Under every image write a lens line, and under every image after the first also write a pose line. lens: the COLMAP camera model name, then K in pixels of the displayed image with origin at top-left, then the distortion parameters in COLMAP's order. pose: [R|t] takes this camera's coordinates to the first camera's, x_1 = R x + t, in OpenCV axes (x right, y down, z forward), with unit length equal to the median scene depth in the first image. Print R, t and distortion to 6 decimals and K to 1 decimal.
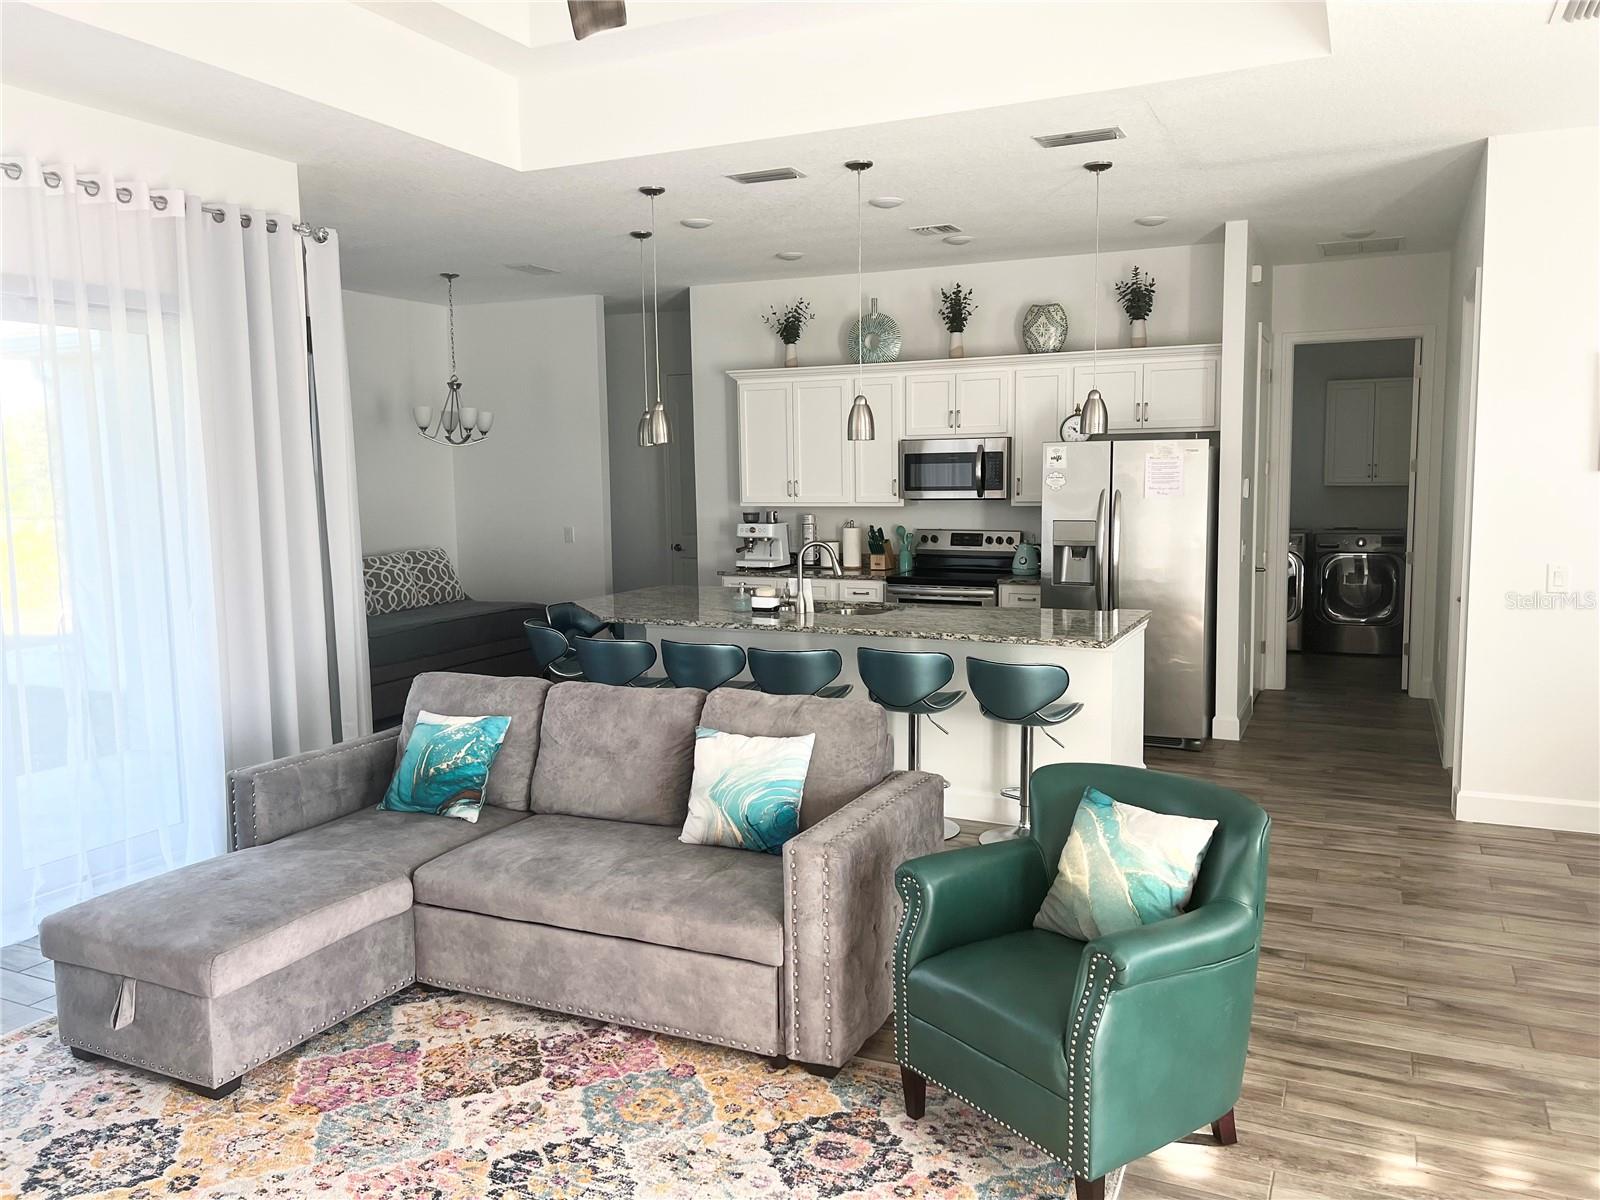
lens RADIAL K [[1203.0, 0, 822.5], [0, 1203.0, 597.5], [0, 0, 1]] dist [0.044922, -0.047532]
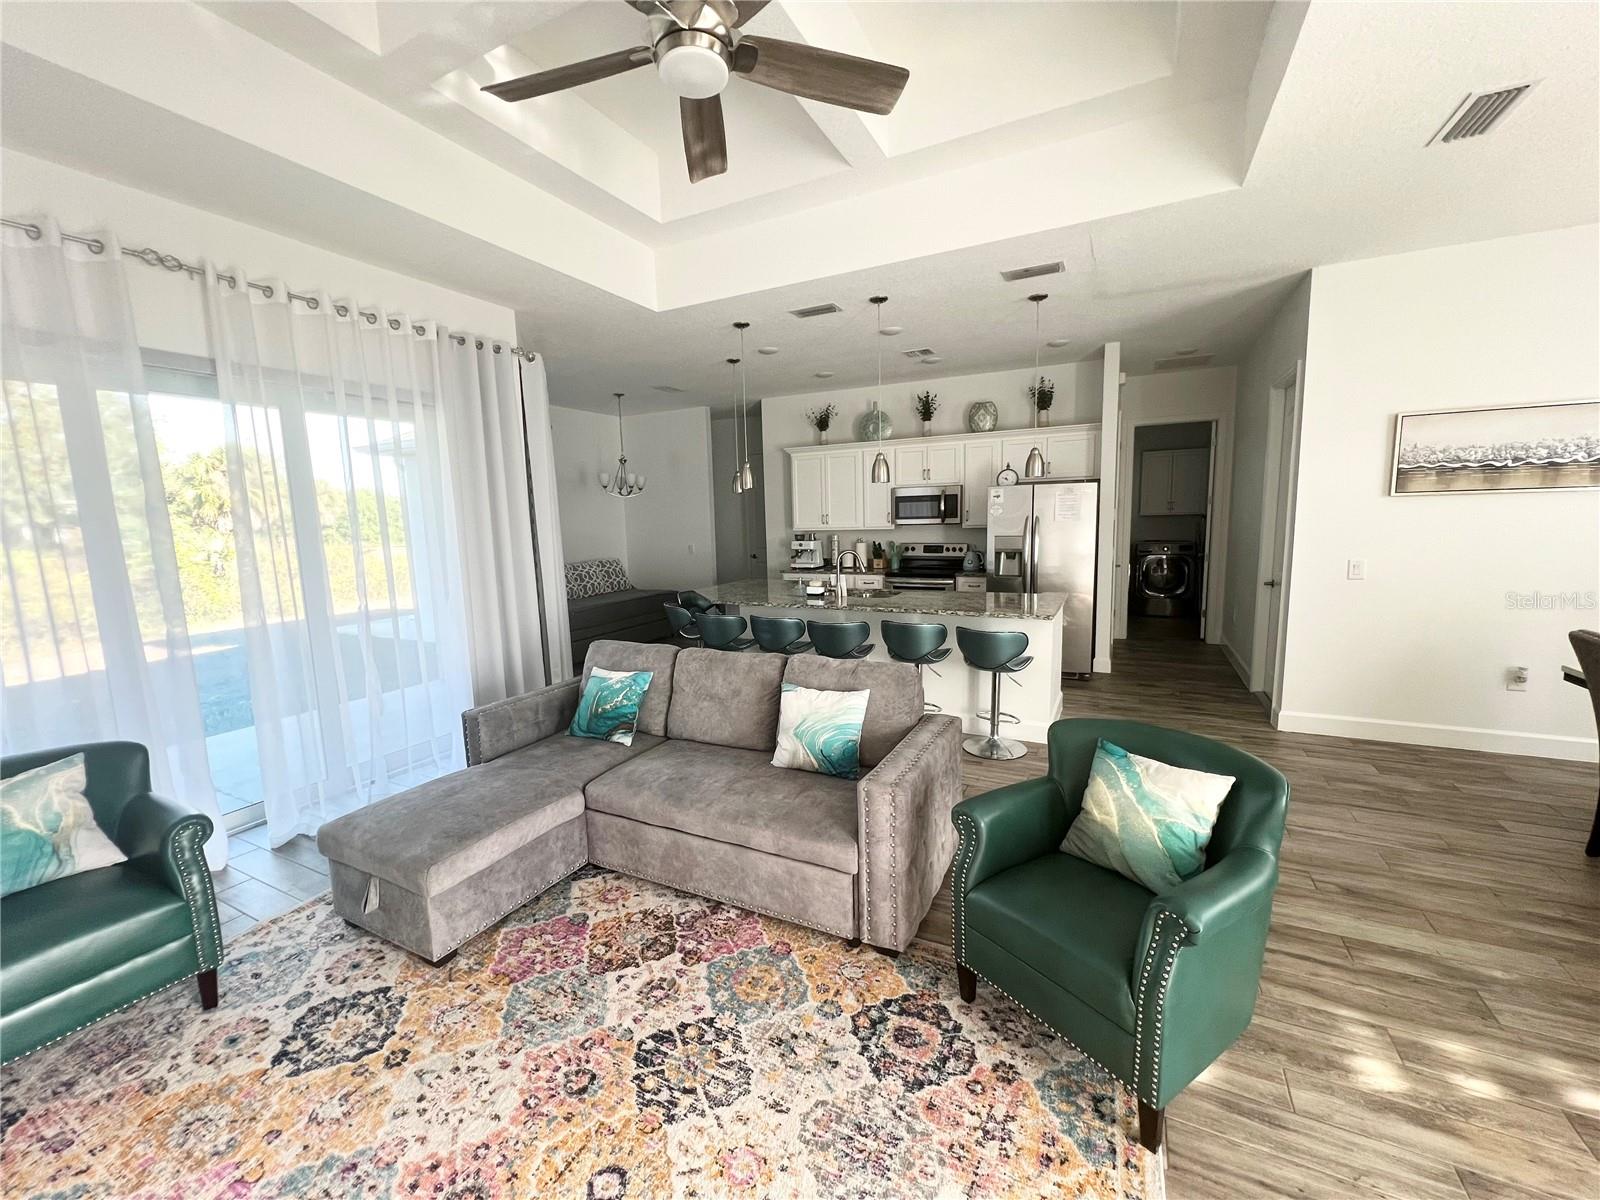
lens RADIAL K [[641.1, 0, 799.5], [0, 641.1, 596.0], [0, 0, 1]] dist [-0.004088, 0.001718]
pose [[0.999116, -0.009167, -0.041021, -0.038831], [0.009972, 0.999761, 0.019462, -0.005116], [0.040833, -0.019854, 0.998969, 0.189267]]
